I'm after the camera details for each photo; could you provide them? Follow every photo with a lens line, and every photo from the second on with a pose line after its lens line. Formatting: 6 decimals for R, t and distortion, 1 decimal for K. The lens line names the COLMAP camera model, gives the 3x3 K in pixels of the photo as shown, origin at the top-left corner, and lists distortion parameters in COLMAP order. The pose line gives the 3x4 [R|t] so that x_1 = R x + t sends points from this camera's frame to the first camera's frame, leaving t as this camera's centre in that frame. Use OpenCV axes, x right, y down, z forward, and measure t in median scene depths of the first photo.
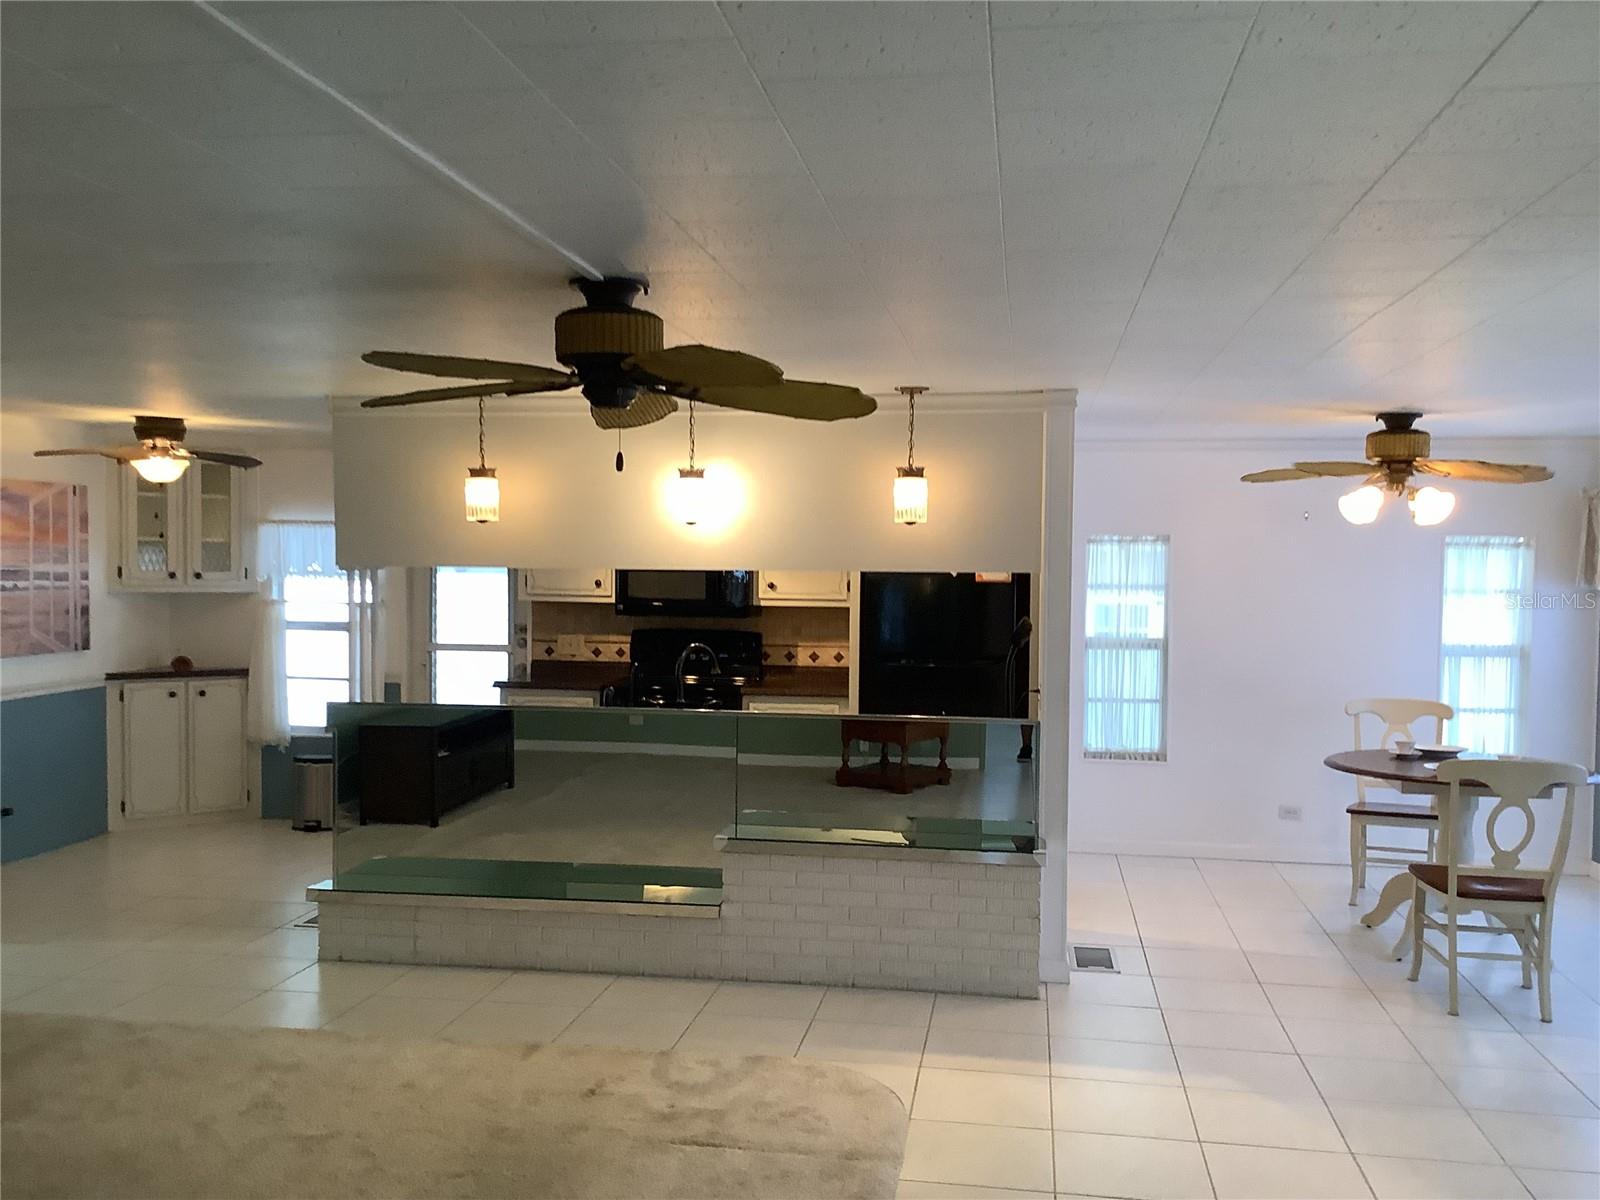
lens RADIAL K [[1435.6, 0, 803.5], [0, 1435.6, 590.6], [0, 0, 1]] dist [0.099898, -0.144267]
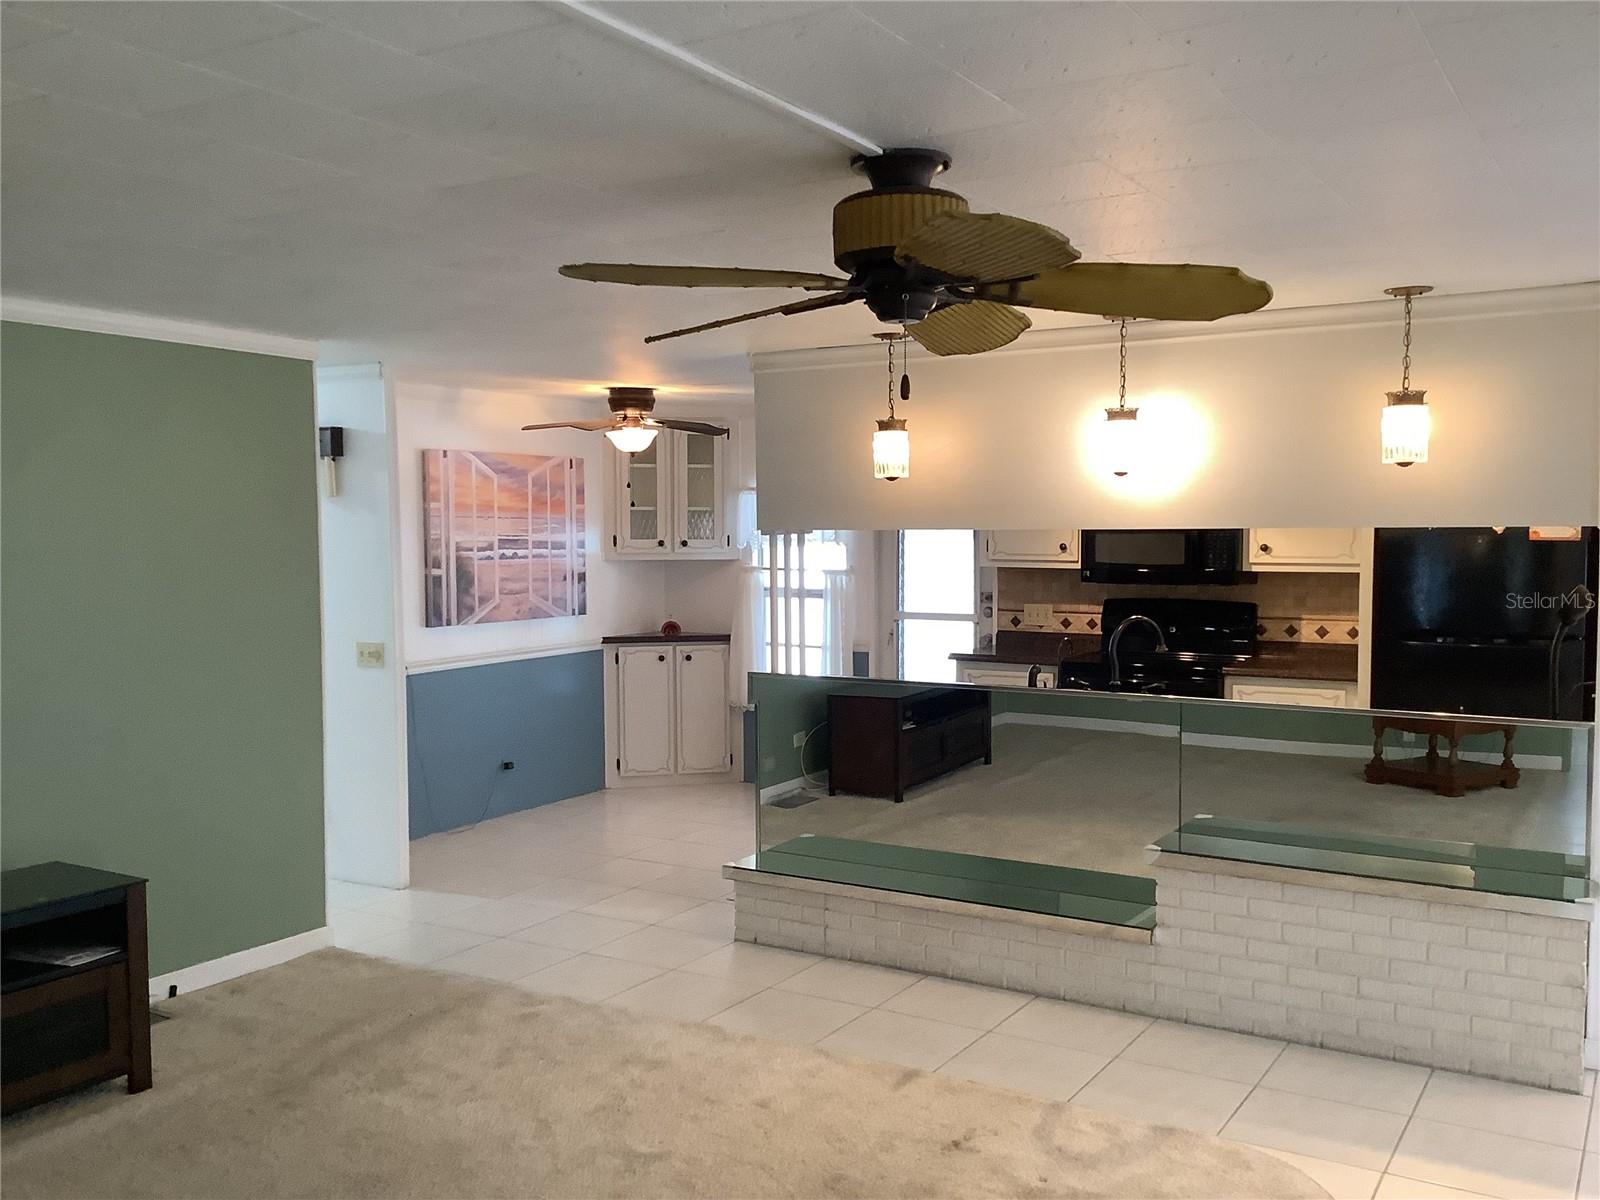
lens RADIAL K [[1435.6, 0, 795.9], [0, 1435.6, 601.6], [0, 0, 1]] dist [0.099898, -0.144267]
pose [[0.925841, 0.005309, -0.377876, 0.063882], [0.006333, 0.999543, 0.029560, 0.001907], [0.377860, -0.029761, 0.925384, 0.139572]]
